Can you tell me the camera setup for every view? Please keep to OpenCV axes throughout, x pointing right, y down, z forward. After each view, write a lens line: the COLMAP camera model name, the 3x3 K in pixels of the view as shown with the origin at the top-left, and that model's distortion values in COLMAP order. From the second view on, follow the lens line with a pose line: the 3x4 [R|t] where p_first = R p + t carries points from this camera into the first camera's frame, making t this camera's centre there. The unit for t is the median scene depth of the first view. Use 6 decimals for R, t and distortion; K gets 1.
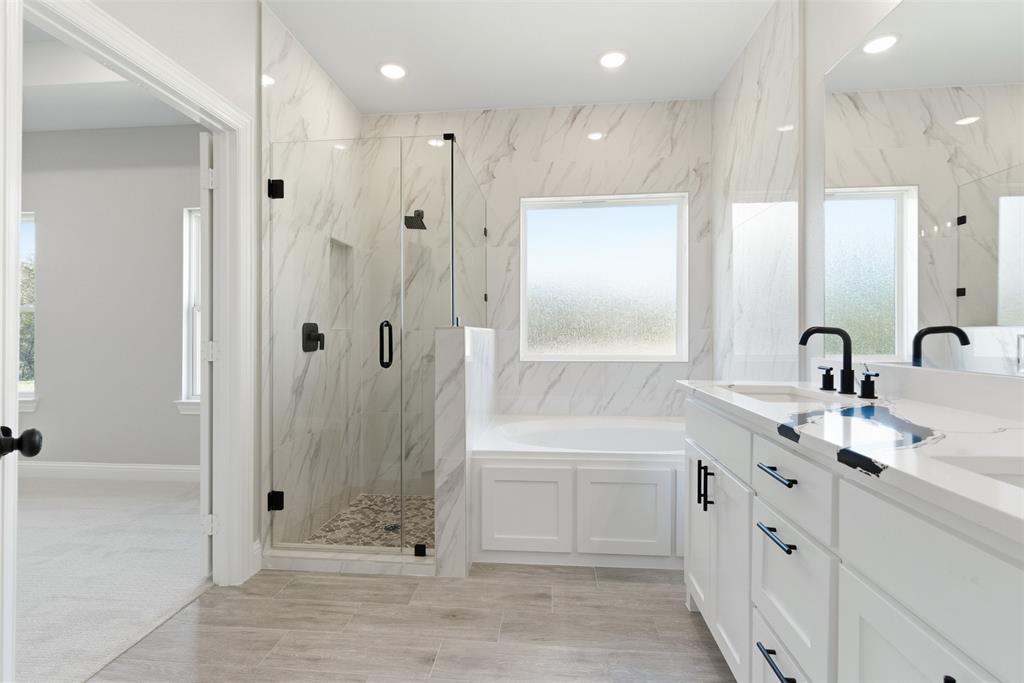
lens RADIAL K [[468.5, 0, 511.2], [0, 468.5, 336.4], [0, 0, 1]] dist [0.002609, 0.000318]
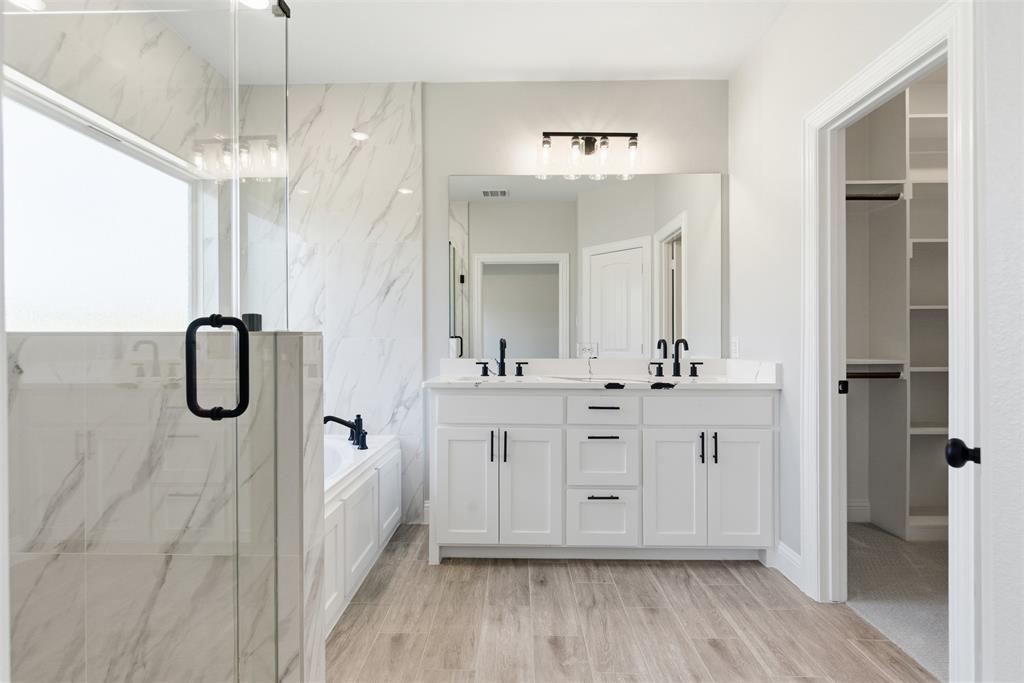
lens RADIAL K [[468.5, 0, 511.1], [0, 468.5, 341.1], [0, 0, 1]] dist [0.002609, 0.000318]
pose [[-0.067310, -0.000019, 0.997732, -0.812347], [0.005388, 0.999985, 0.000383, -0.008387], [-0.997718, 0.005401, -0.067308, 0.822912]]
